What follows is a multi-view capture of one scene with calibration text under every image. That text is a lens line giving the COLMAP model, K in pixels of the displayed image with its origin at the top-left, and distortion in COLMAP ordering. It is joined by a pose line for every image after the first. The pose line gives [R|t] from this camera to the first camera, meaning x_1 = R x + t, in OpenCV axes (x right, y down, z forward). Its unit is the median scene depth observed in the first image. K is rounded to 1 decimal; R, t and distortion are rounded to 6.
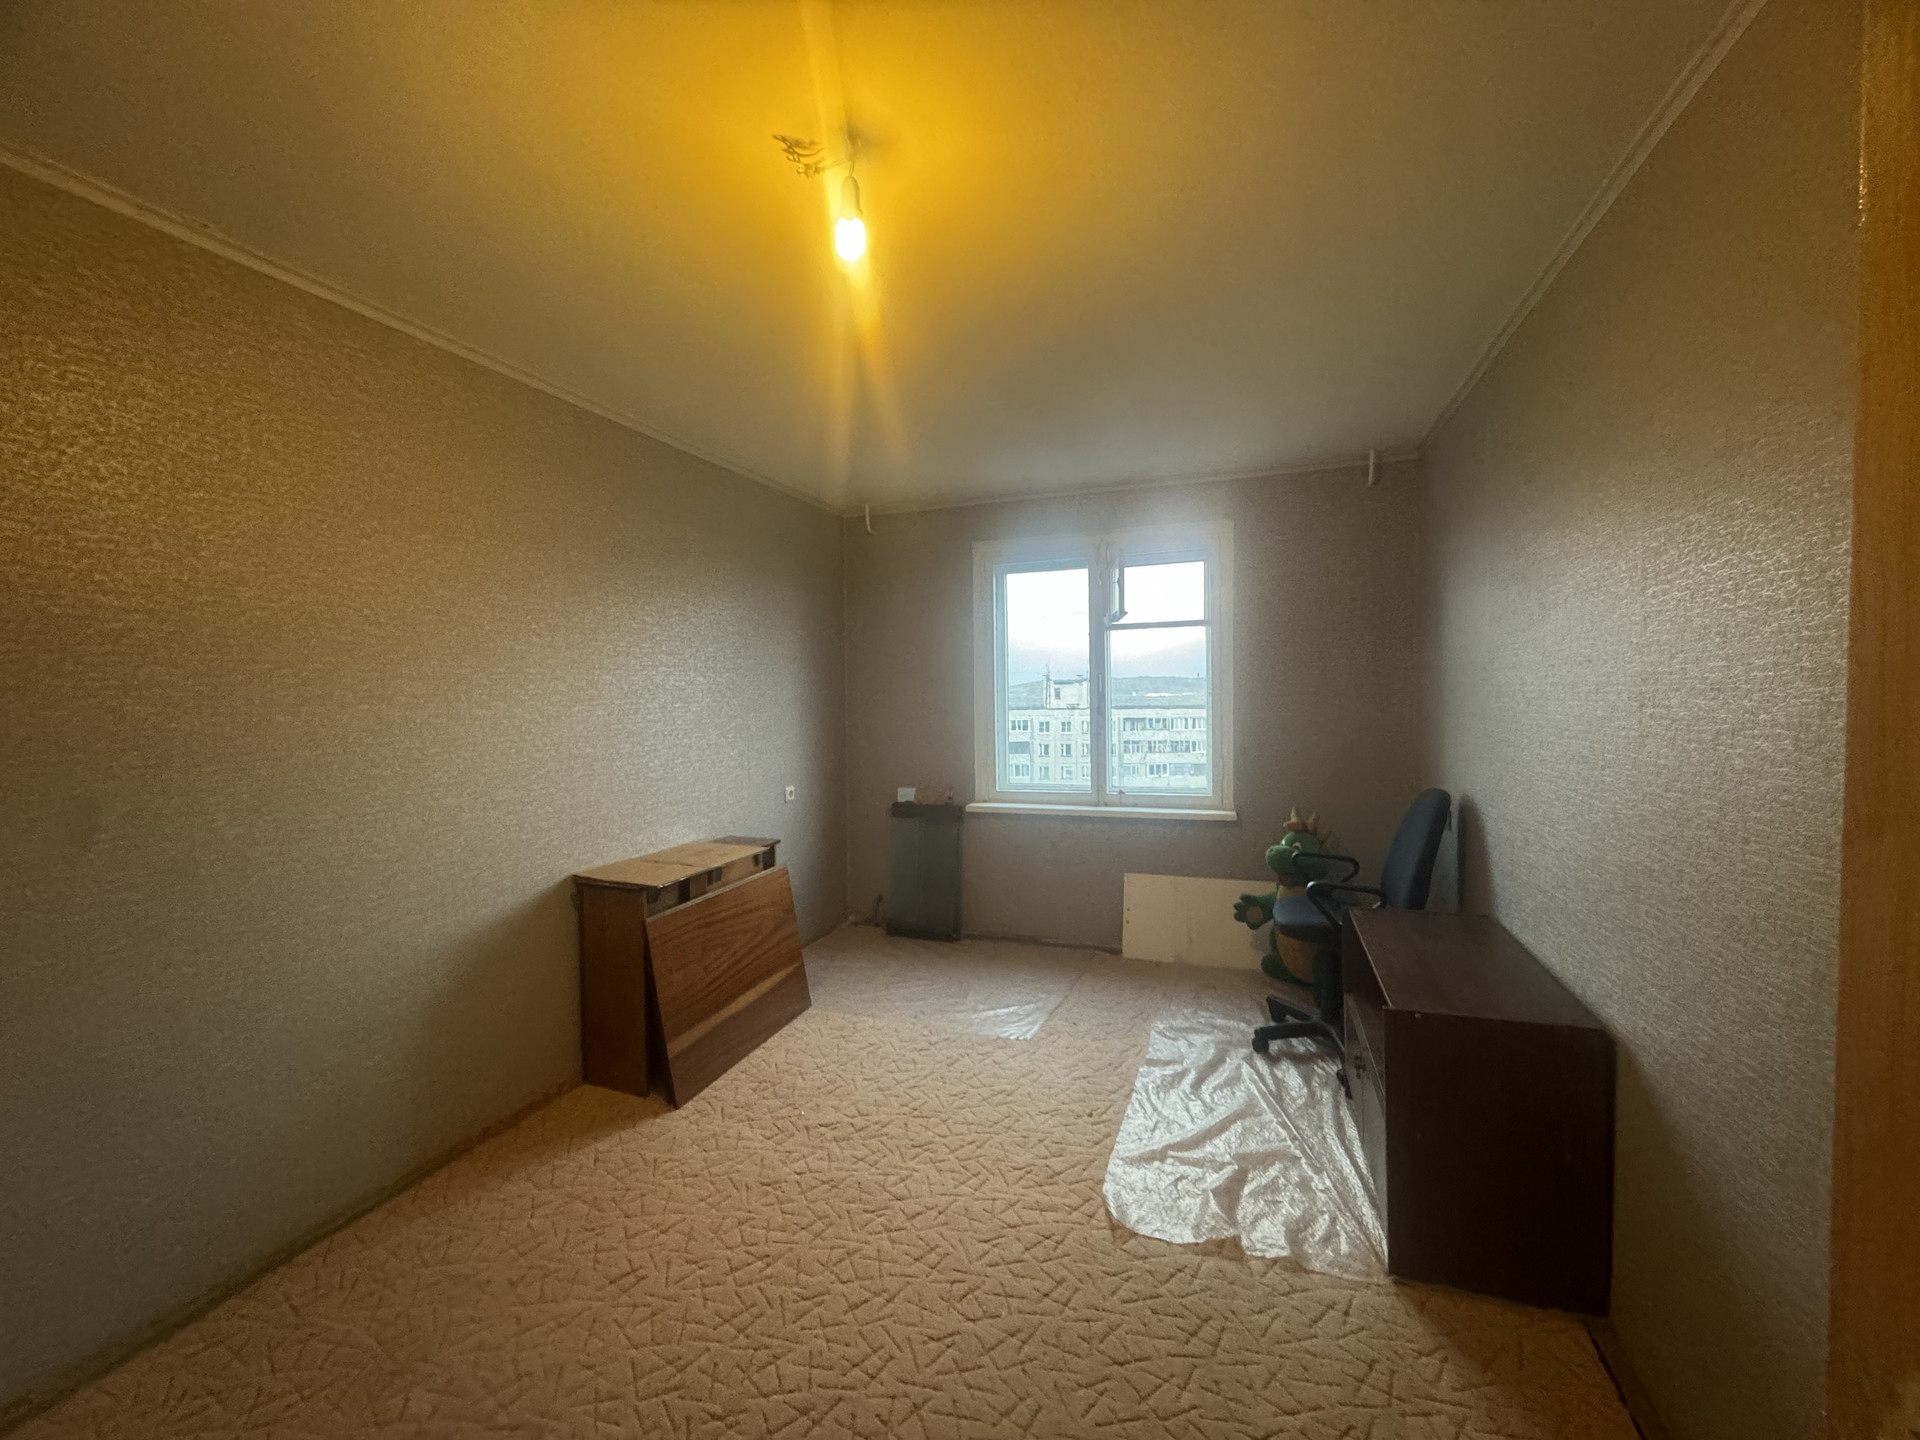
lens RADIAL K [[764.1, 0, 958.9], [0, 764.1, 719.0], [0, 0, 1]] dist [-0.002275, -0.000063]
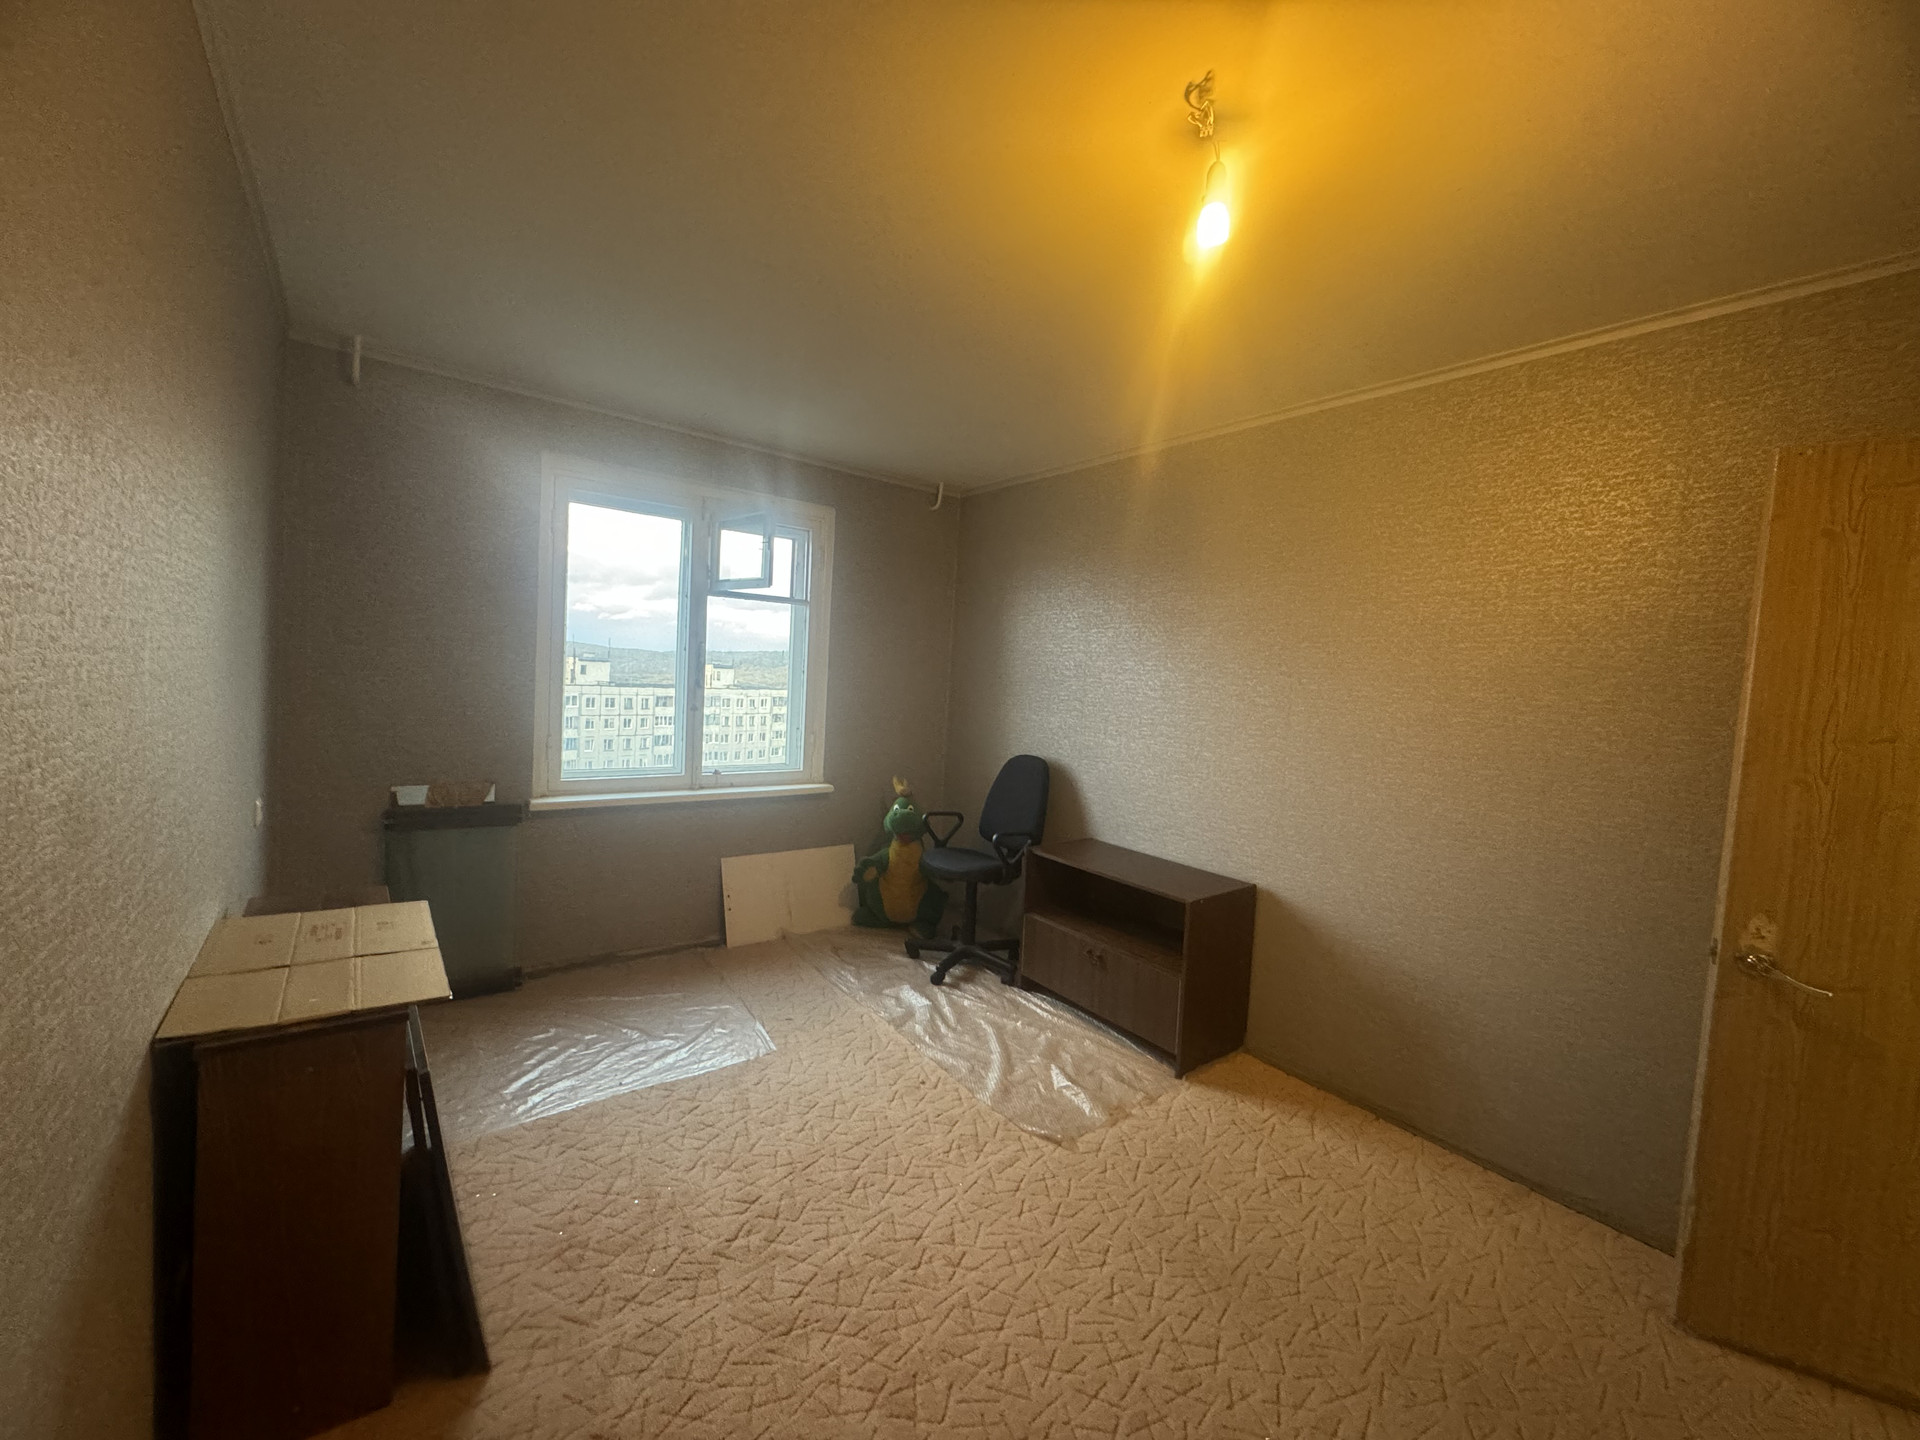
lens RADIAL K [[764.1, 0, 958.9], [0, 764.1, 719.0], [0, 0, 1]] dist [-0.002275, -0.000063]
pose [[0.525799, -0.002660, 0.850604, -0.440595], [-0.034726, 0.999094, 0.024590, -0.002085], [-0.849899, -0.042468, 0.525231, 0.278462]]
